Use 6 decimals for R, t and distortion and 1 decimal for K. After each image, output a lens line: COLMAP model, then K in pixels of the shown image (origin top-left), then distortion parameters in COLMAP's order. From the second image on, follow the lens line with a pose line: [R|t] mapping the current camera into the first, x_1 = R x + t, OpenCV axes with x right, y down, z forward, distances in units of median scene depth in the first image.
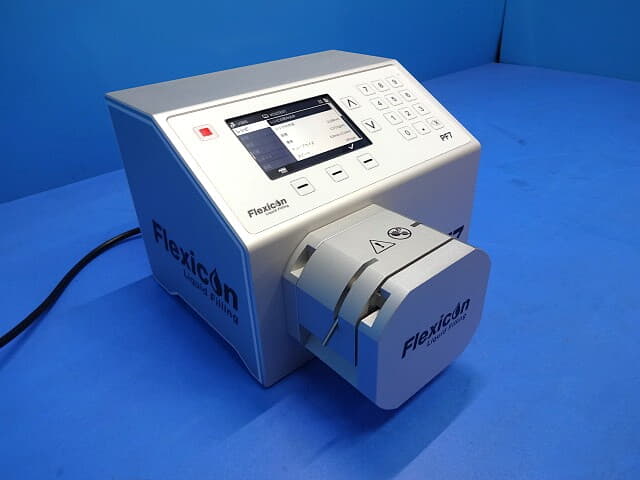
lens RADIAL K [[476.3, 0, 320.1], [0, 476.3, 239.4], [0, 0, 1]] dist [-0.003724, -0.003507]
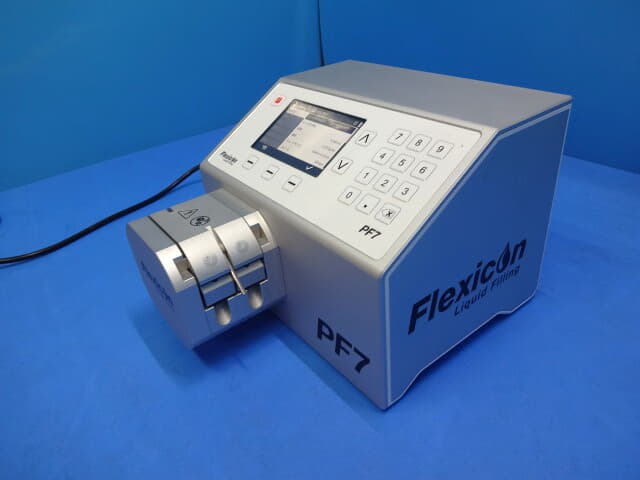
lens RADIAL K [[476.3, 0, 324.5], [0, 476.3, 239.7], [0, 0, 1]] dist [-0.003724, -0.003507]
pose [[-0.055838, 0.559458, -0.826976, 1.026279], [-0.433329, 0.732616, 0.524881, -0.654552], [0.899504, 0.387661, 0.201521, 0.923252]]
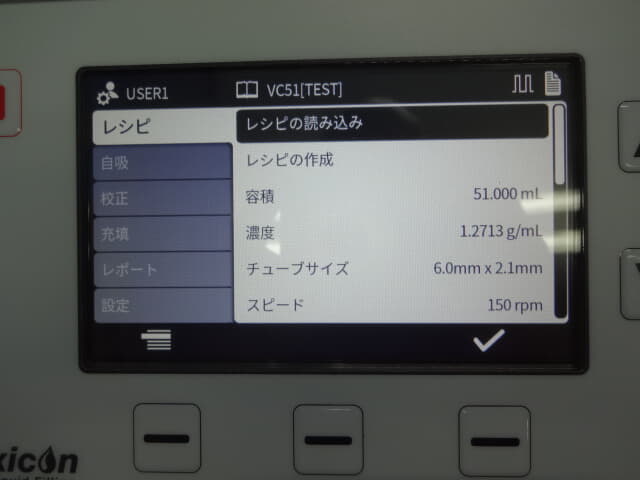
lens RADIAL K [[476.3, 0, 324.1], [0, 476.3, 242.4], [0, 0, 1]] dist [-0.003724, -0.003507]
pose [[0.744452, 0.576398, -0.336982, 0.058382], [-0.327556, 0.755090, 0.567932, -0.365334], [0.581806, -0.312418, 0.750930, 0.807419]]
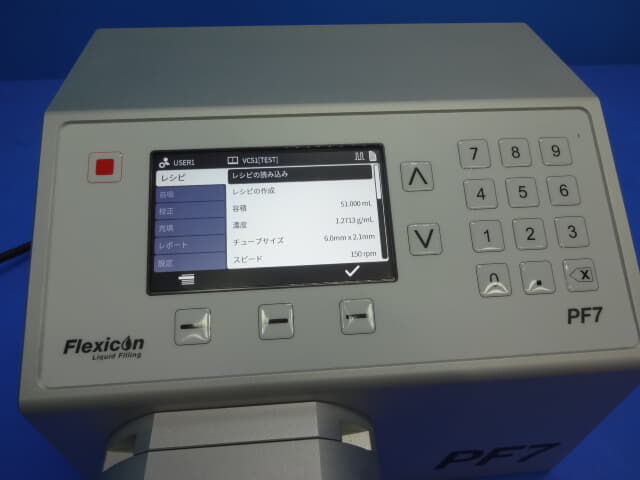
lens RADIAL K [[476.3, 0, 323.1], [0, 476.3, 237.3], [0, 0, 1]] dist [-0.003724, -0.003507]
pose [[0.805846, 0.453935, -0.380204, 0.233329], [-0.344639, 0.881702, 0.322219, -0.403647], [0.481493, -0.128626, 0.866960, 0.554068]]
